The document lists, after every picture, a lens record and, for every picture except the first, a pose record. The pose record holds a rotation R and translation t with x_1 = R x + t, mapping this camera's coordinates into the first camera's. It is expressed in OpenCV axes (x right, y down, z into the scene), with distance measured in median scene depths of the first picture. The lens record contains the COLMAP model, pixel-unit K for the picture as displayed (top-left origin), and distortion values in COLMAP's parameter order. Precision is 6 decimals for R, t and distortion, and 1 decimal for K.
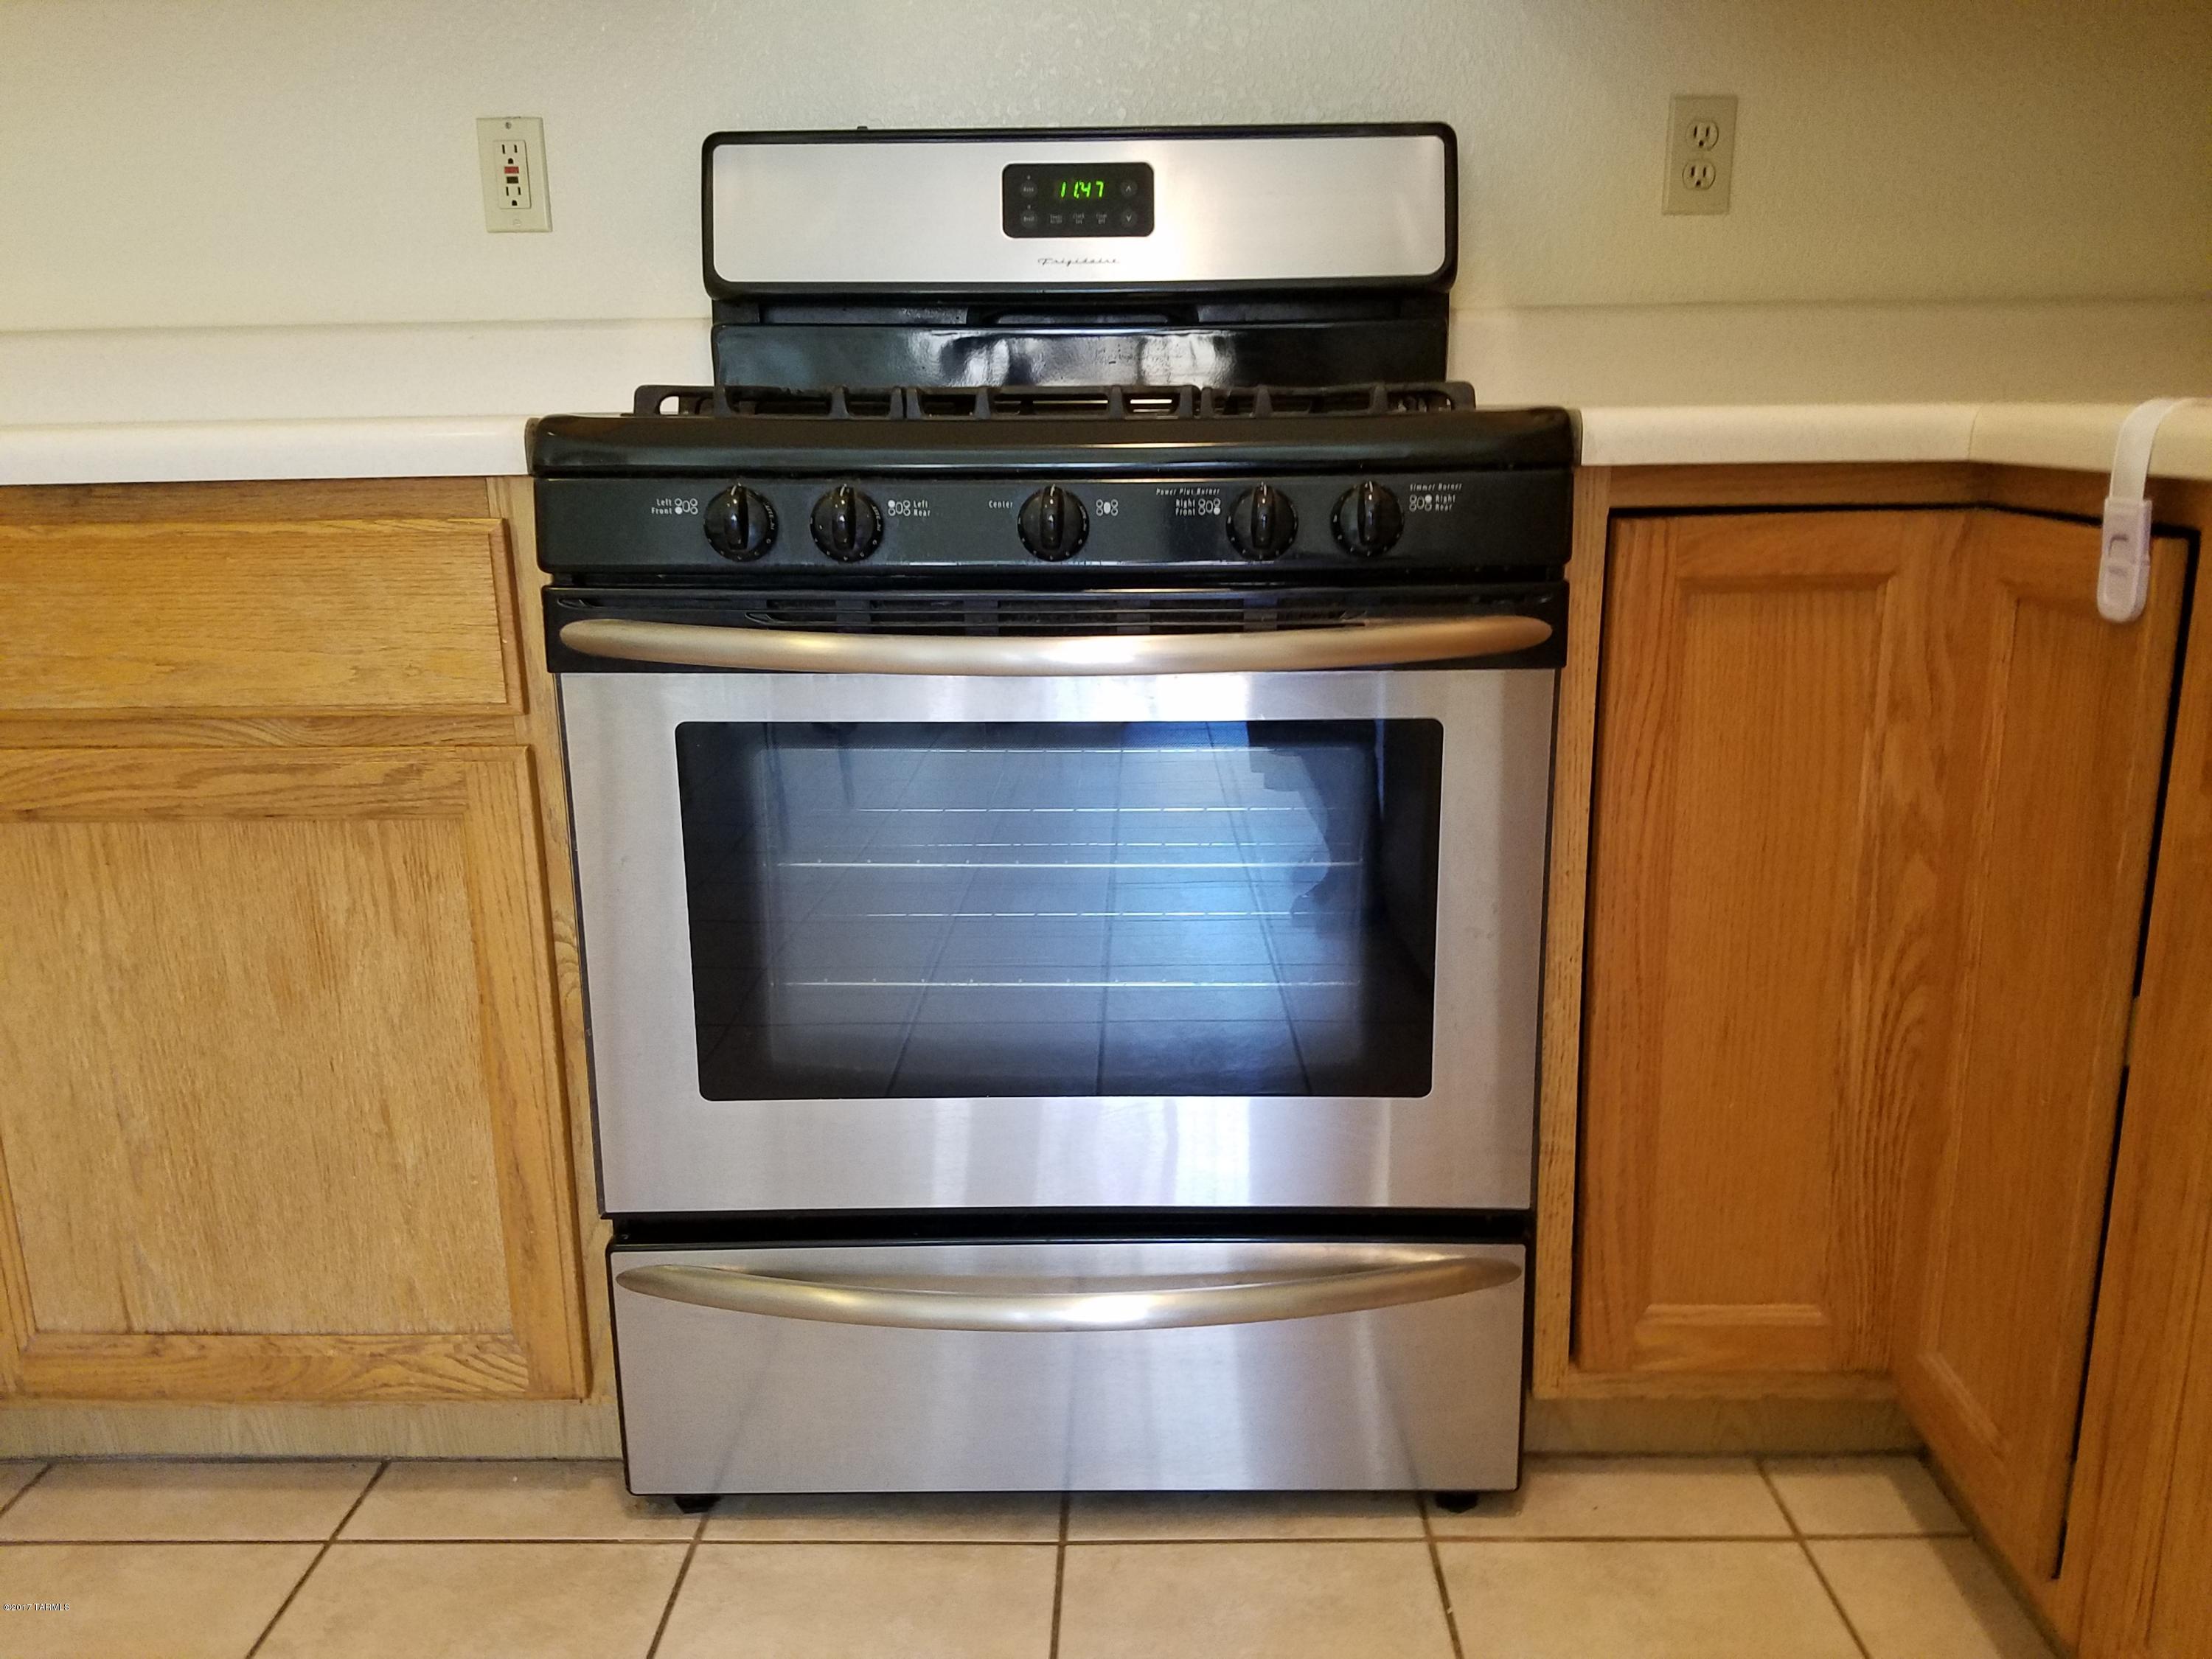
lens RADIAL K [[1817.5, 0, 1106.0], [0, 1817.5, 829.5], [0, 0, 1]] dist [0.039011, -0.000706]
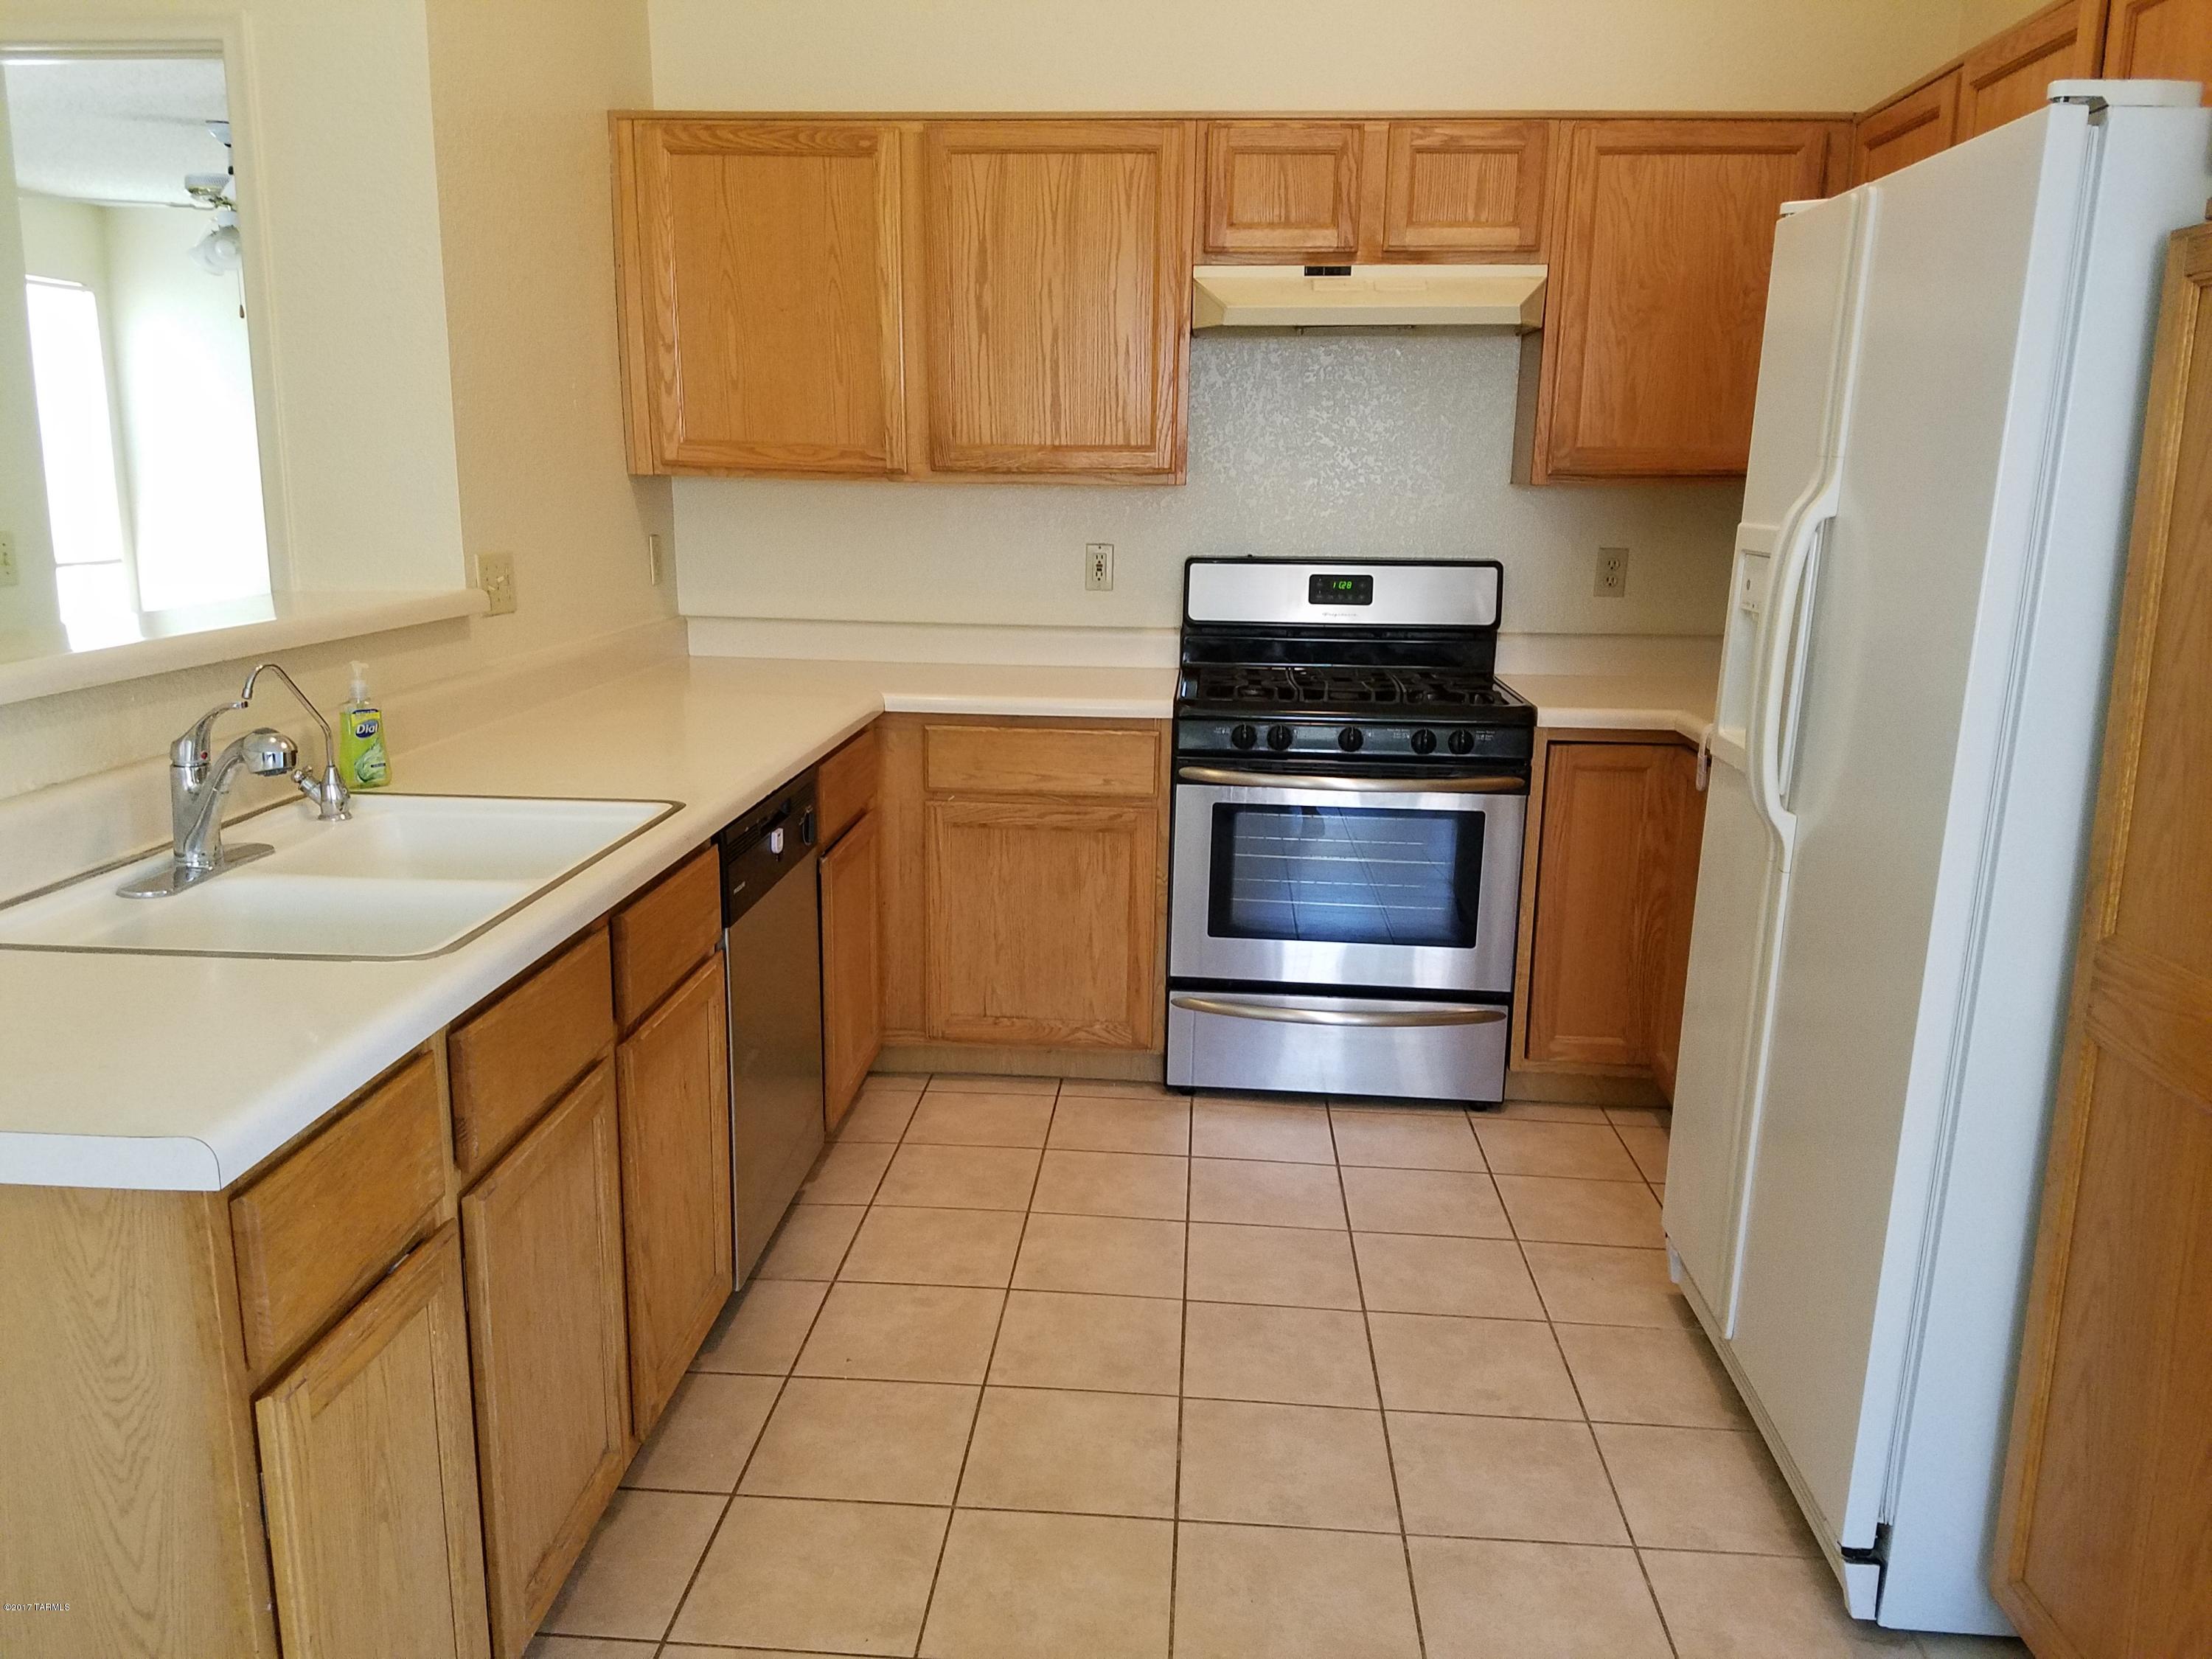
lens RADIAL K [[1758.6, 0, 1071.1], [0, 1758.6, 866.0], [0, 0, 1]] dist [0.242291, -0.349918]
pose [[0.997670, 0.043691, -0.052392, -0.289777], [-0.044459, 0.998919, -0.013592, 0.084388], [0.051741, 0.015889, 0.998534, -1.692886]]
